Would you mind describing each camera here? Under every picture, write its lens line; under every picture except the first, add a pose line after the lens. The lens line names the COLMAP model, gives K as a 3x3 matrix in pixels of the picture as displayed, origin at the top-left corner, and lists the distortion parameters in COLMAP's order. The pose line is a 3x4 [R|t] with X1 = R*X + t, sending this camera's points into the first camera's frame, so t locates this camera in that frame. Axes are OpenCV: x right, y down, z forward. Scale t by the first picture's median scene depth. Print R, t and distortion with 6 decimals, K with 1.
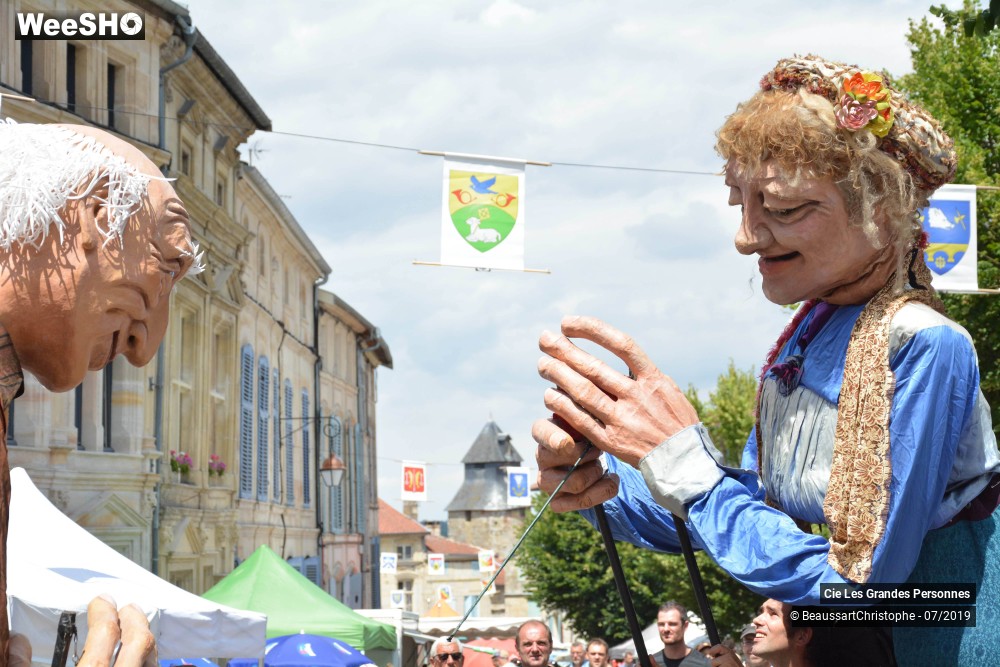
lens RADIAL K [[2144.1, 0, 507.8], [0, 2144.1, 363.0], [0, 0, 1]] dist [0.591864, 0.000000]
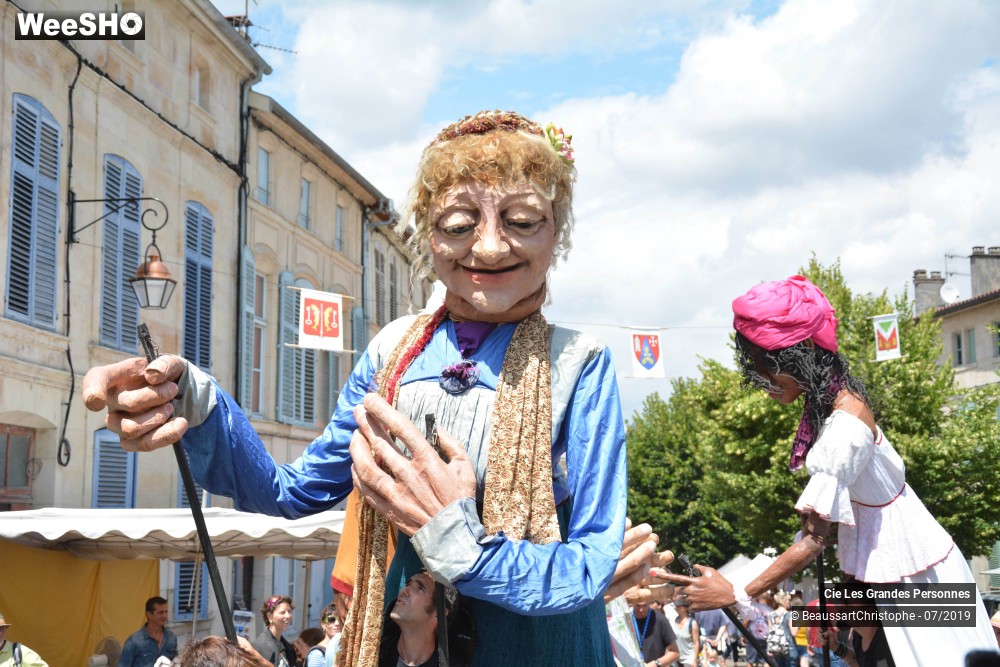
lens RADIAL K [[1521.2, 0, 452.6], [0, 1521.2, 324.5], [0, 0, 1]] dist [0.163038, 0.000000]
pose [[0.991934, 0.004779, -0.126665, 0.026601], [-0.008804, 0.999473, -0.031239, 0.033593], [0.126449, 0.032102, 0.991454, 0.260116]]
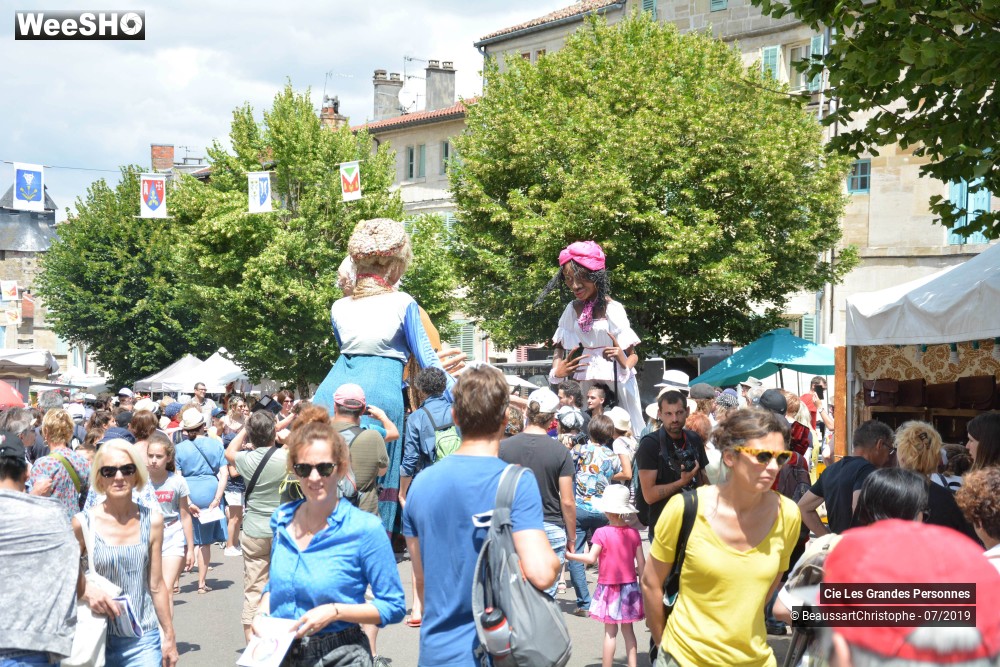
lens RADIAL K [[1847.1, 0, 499.9], [0, 1847.1, 323.7], [0, 0, 1]] dist [0.441061, 0.000000]
pose [[0.970818, 0.039152, 0.236600, 0.004885], [-0.062705, 0.993703, 0.092855, 0.015810], [-0.231475, -0.104981, 0.967160, 0.137440]]
